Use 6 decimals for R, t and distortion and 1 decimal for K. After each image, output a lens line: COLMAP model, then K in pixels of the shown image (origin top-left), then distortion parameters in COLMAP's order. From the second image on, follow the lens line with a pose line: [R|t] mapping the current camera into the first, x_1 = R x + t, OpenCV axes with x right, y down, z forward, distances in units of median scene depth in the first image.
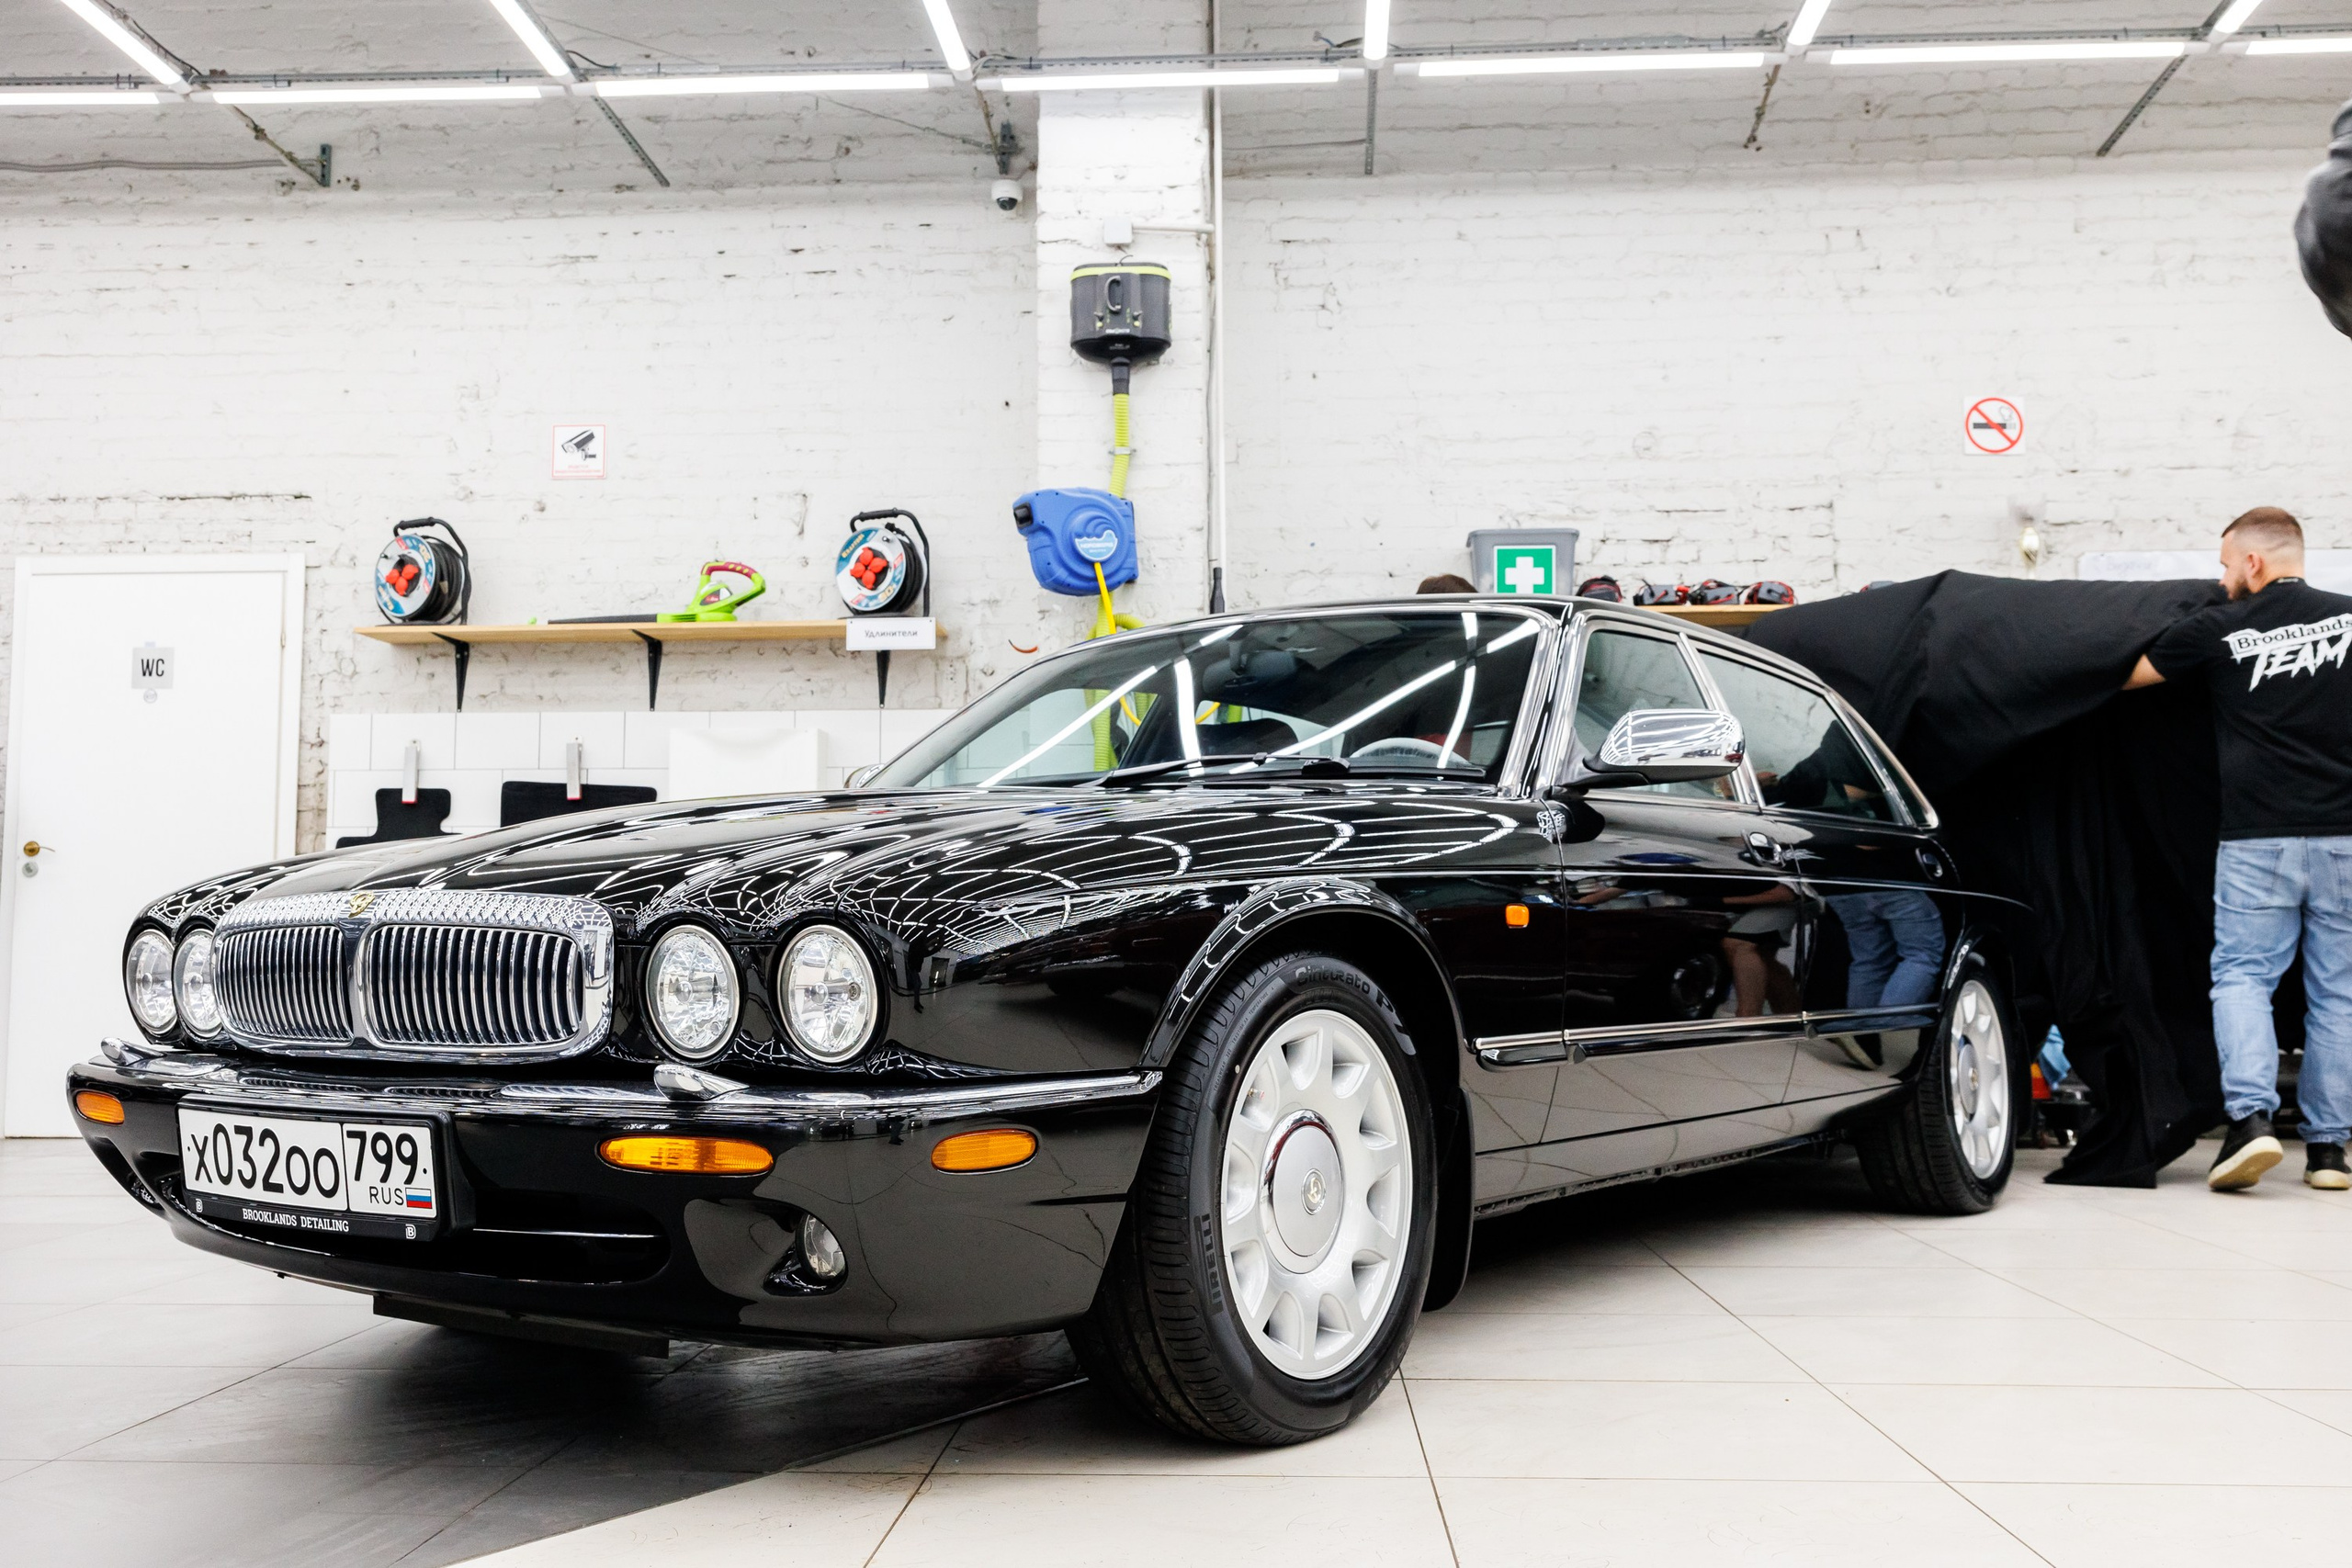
lens RADIAL K [[2189.6, 0, 1176.0], [0, 2189.6, 784.0], [0, 0, 1]] dist [-0.007882, 0.058793]
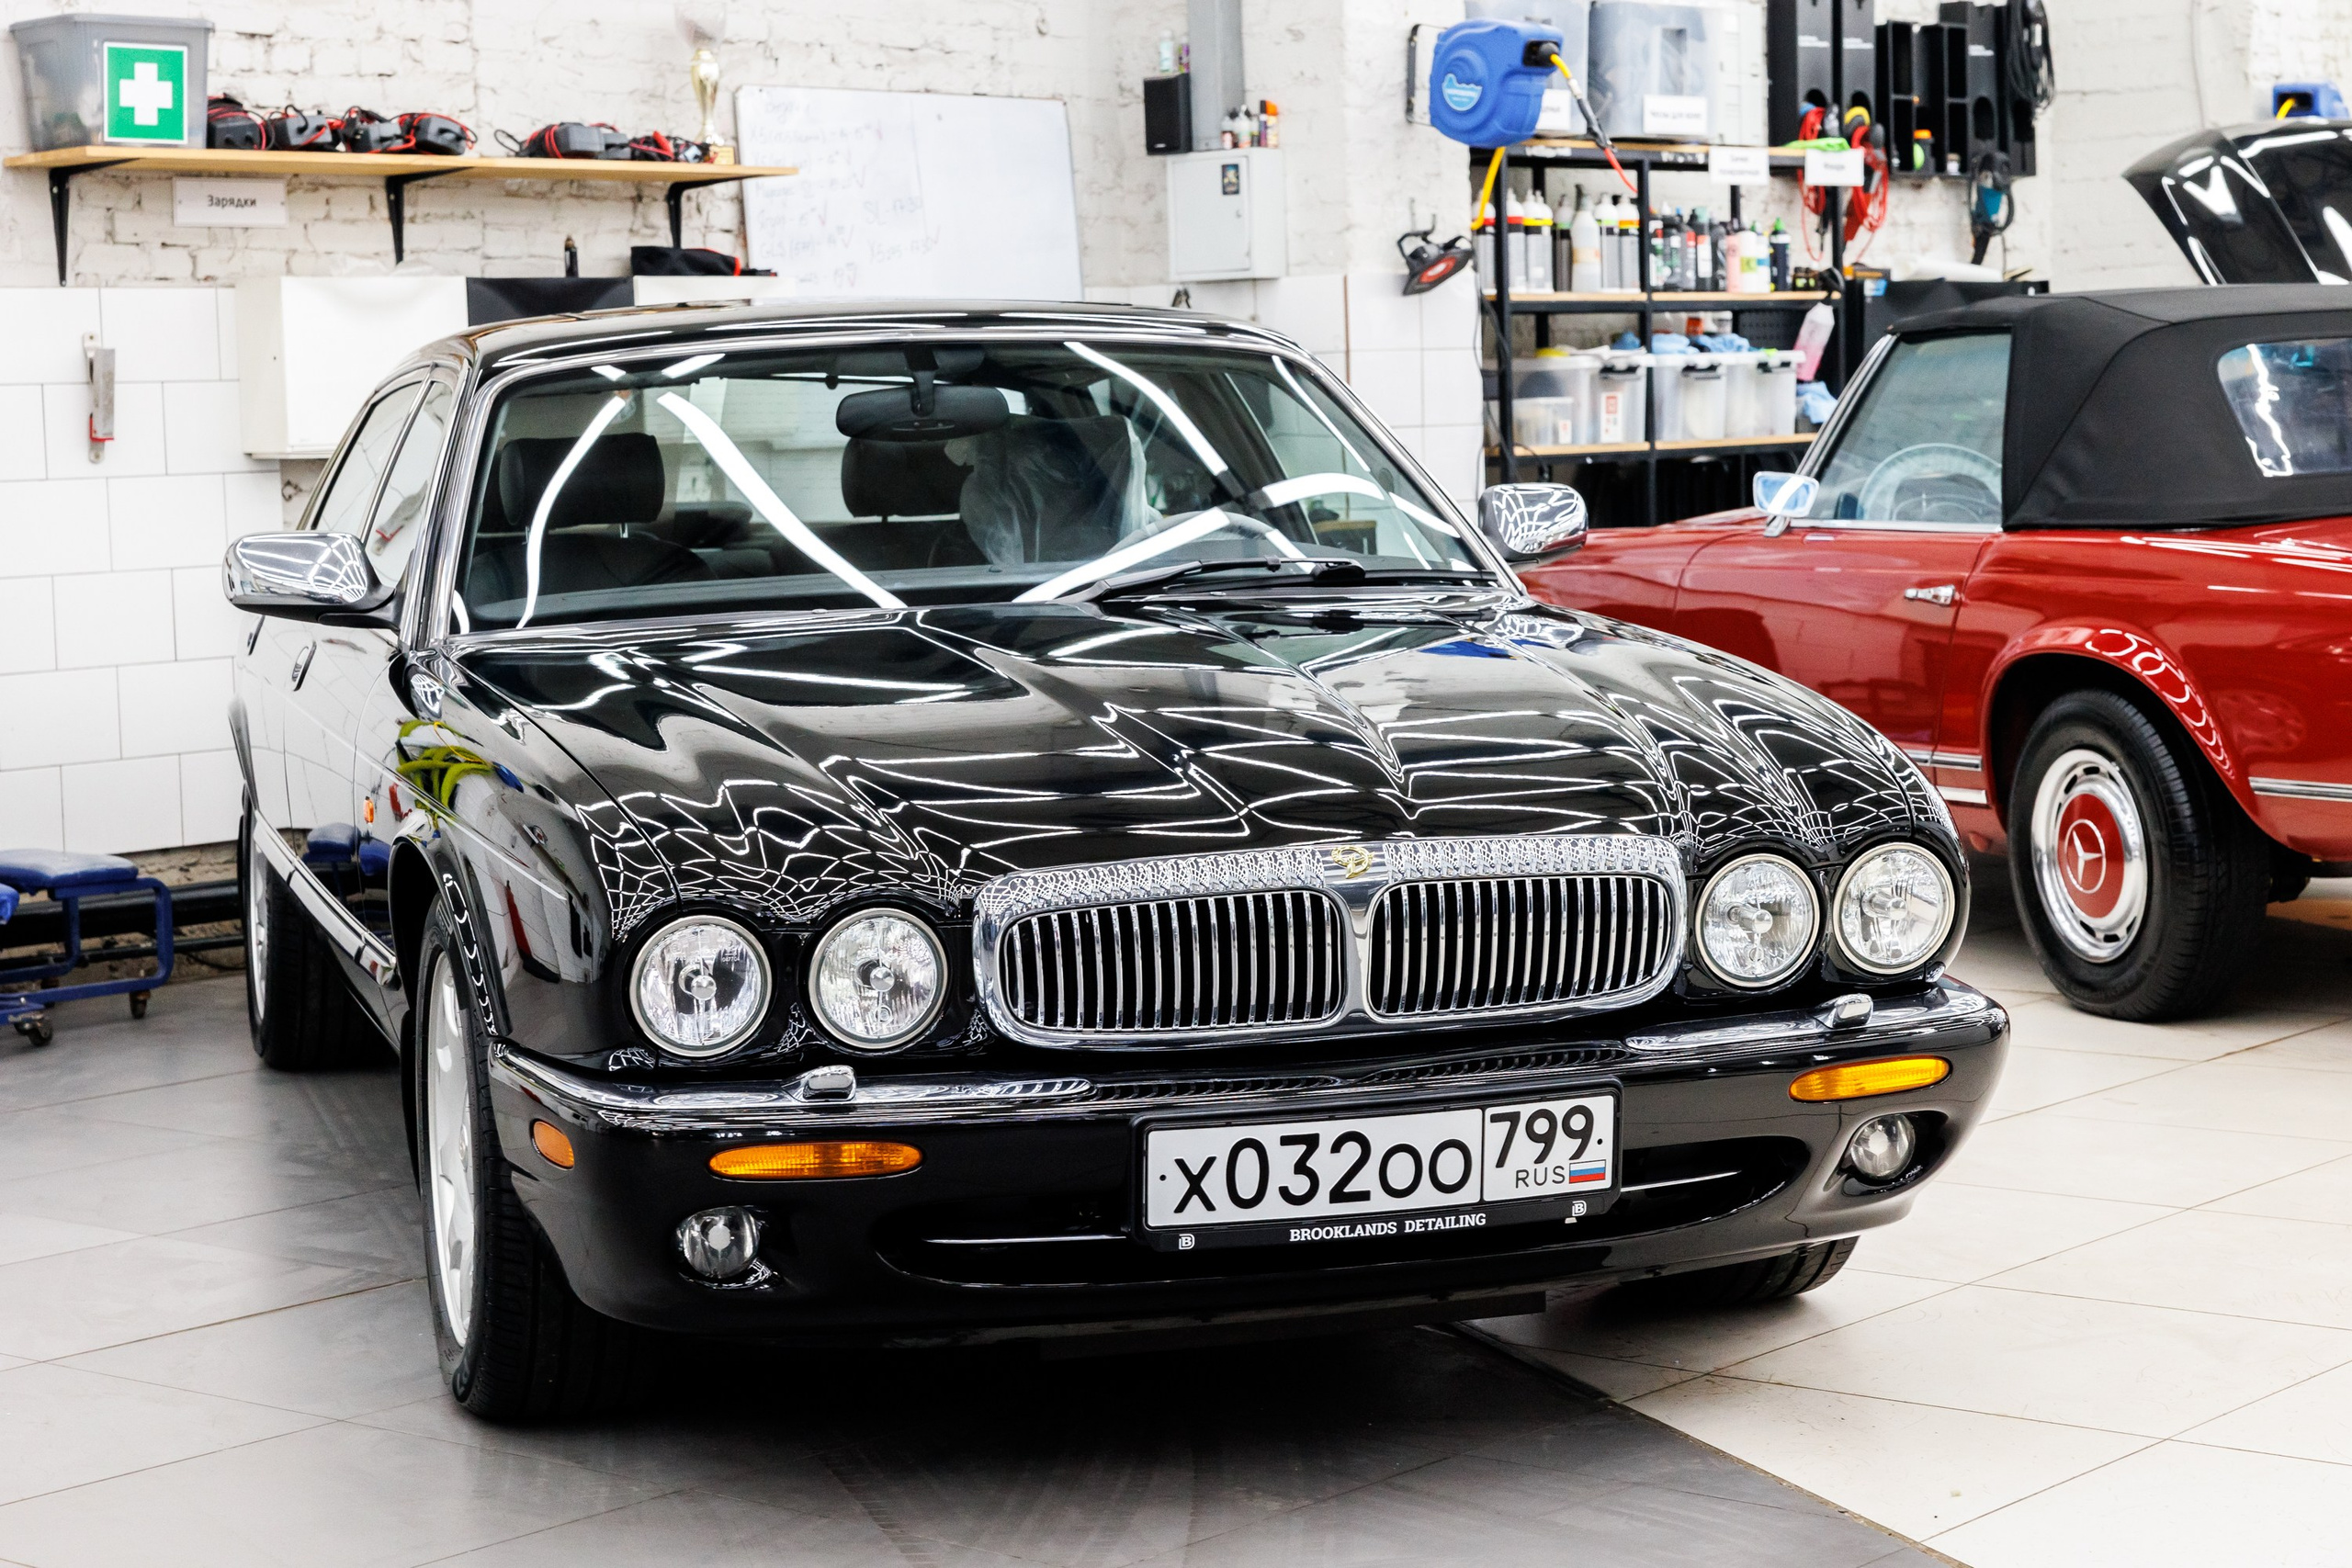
lens RADIAL K [[4254.2, 0, 1176.0], [0, 4254.2, 784.0], [0, 0, 1]] dist [0.043789, -0.011245]
pose [[0.622324, -0.086819, 0.777930, -1.874969], [-0.027138, 0.990839, 0.132290, -0.212363], [-0.782289, -0.103439, 0.614268, 0.040776]]
